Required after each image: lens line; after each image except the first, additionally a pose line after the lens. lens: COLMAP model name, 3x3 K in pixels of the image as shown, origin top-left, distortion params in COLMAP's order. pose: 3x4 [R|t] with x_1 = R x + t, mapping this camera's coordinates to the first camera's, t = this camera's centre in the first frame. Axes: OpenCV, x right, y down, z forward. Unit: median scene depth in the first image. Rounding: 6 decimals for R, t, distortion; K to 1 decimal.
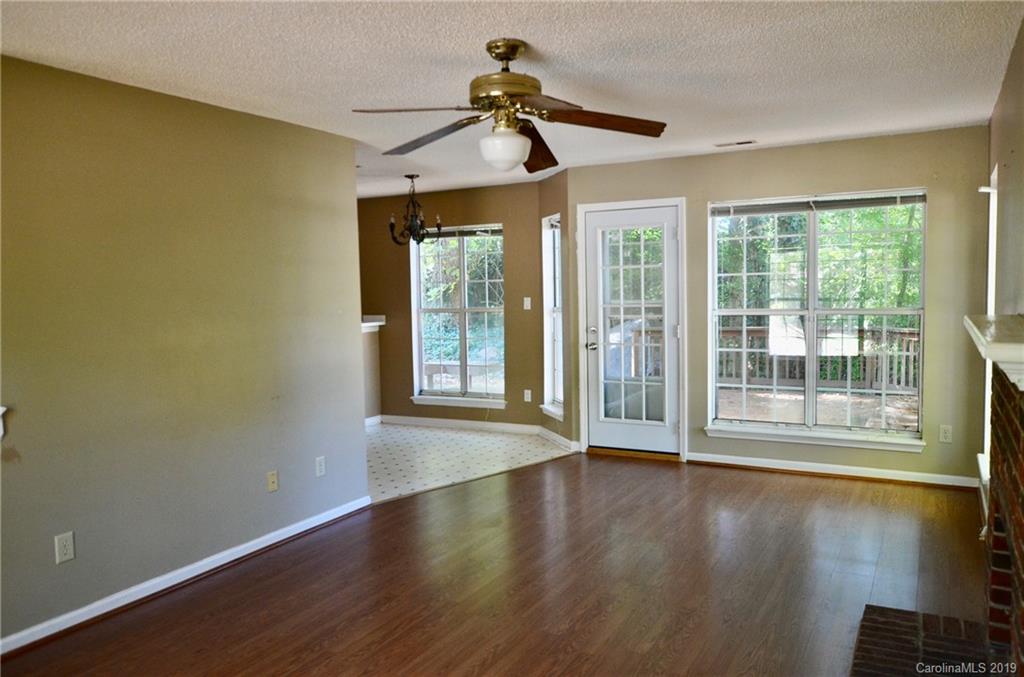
lens RADIAL K [[779.8, 0, 508.6], [0, 779.8, 342.0], [0, 0, 1]] dist [-0.004468, 0.026155]
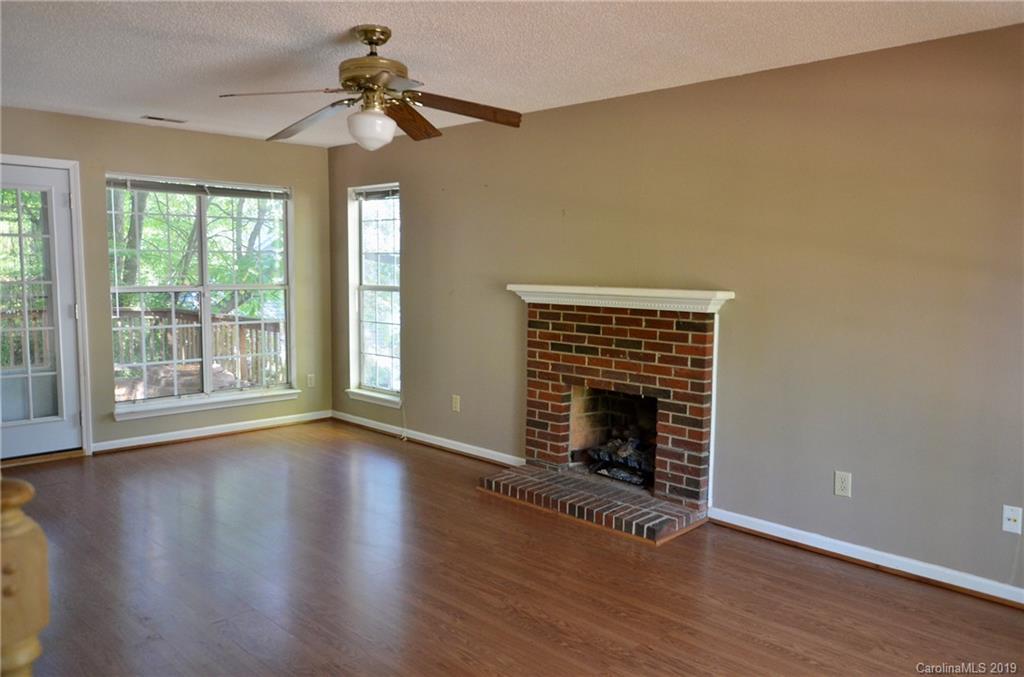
lens RADIAL K [[779.8, 0, 499.8], [0, 779.8, 356.4], [0, 0, 1]] dist [-0.004468, 0.026155]
pose [[0.262045, -0.091239, 0.960733, -0.531747], [0.051479, 0.995425, 0.080492, -0.009970], [-0.963682, 0.028365, 0.265543, 0.300920]]
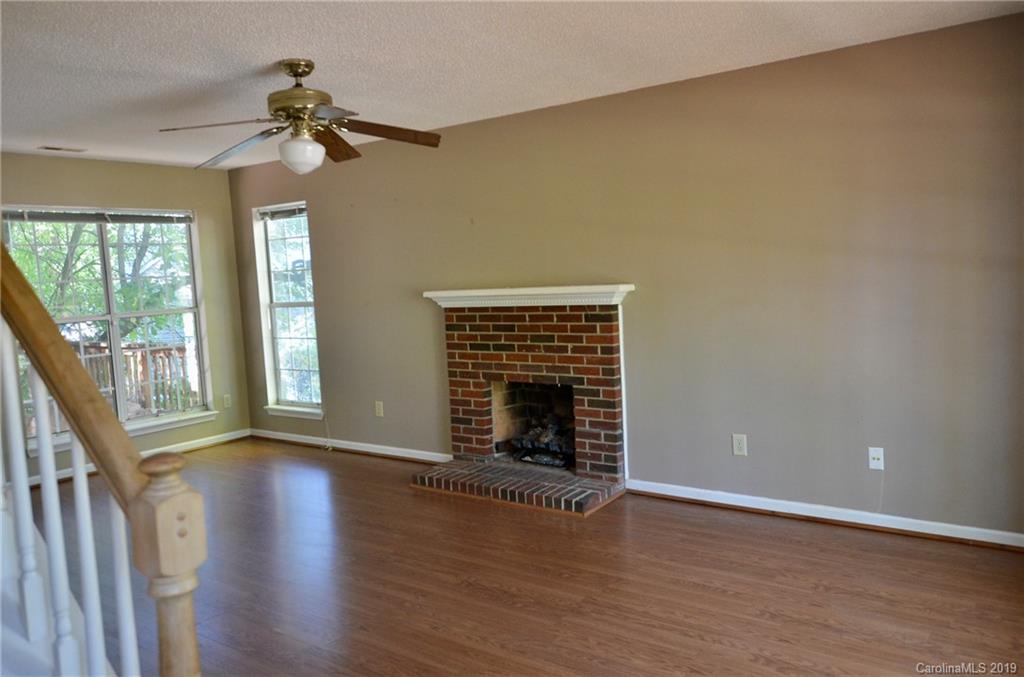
lens RADIAL K [[779.8, 0, 497.5], [0, 779.8, 361.6], [0, 0, 1]] dist [-0.004468, 0.026155]
pose [[0.120818, -0.102957, 0.987321, -0.557973], [0.117784, 0.989068, 0.088726, -0.009752], [-0.985662, 0.105571, 0.131624, 0.309500]]
